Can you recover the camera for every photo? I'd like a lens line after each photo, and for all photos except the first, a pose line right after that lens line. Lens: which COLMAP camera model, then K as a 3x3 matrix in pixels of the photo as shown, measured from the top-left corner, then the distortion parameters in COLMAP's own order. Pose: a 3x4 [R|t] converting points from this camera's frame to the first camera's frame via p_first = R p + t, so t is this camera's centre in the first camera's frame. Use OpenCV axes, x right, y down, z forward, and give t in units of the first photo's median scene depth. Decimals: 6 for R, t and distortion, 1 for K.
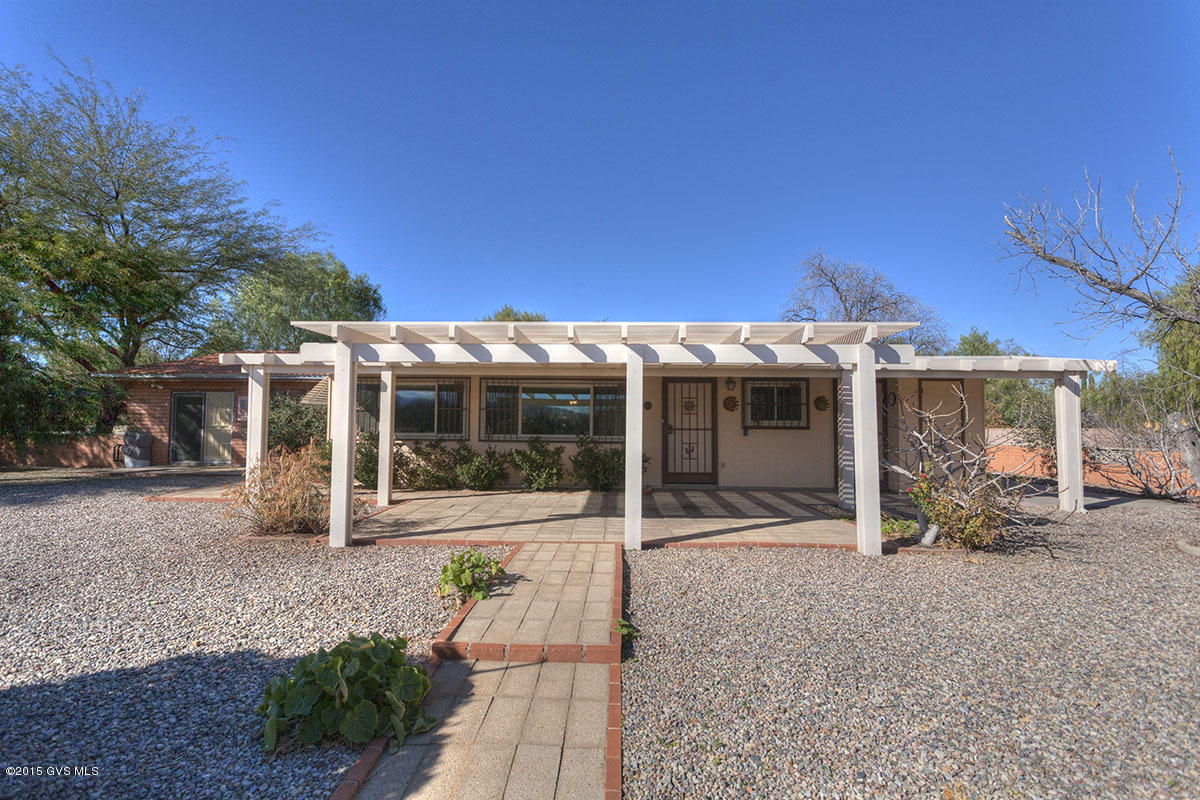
lens RADIAL K [[570.0, 0, 598.7], [0, 570.0, 399.0], [0, 0, 1]] dist [0.000965, 0.000028]
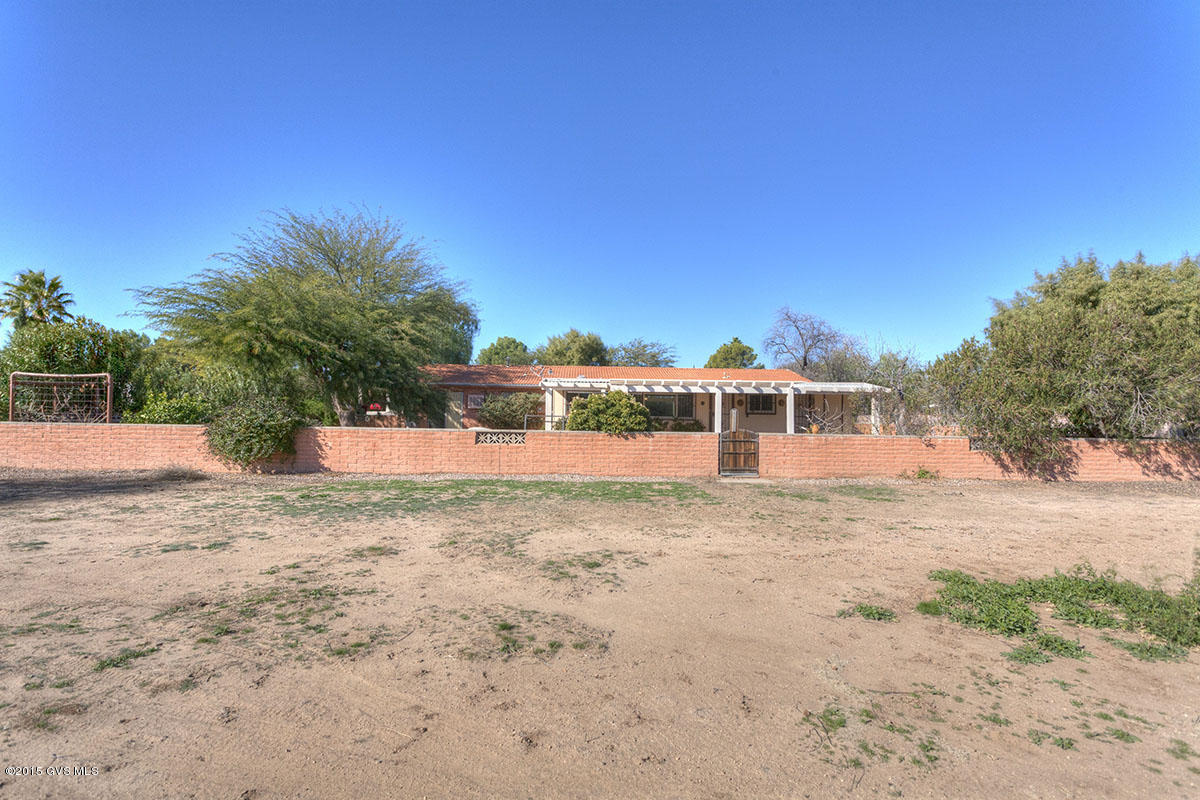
lens RADIAL K [[570.0, 0, 602.1], [0, 570.0, 403.5], [0, 0, 1]] dist [0.000965, 0.000028]
pose [[0.999161, 0.006397, 0.040442, -0.444885], [-0.007823, 0.999349, 0.035213, -0.069705], [-0.040191, -0.035500, 0.998561, -1.333307]]
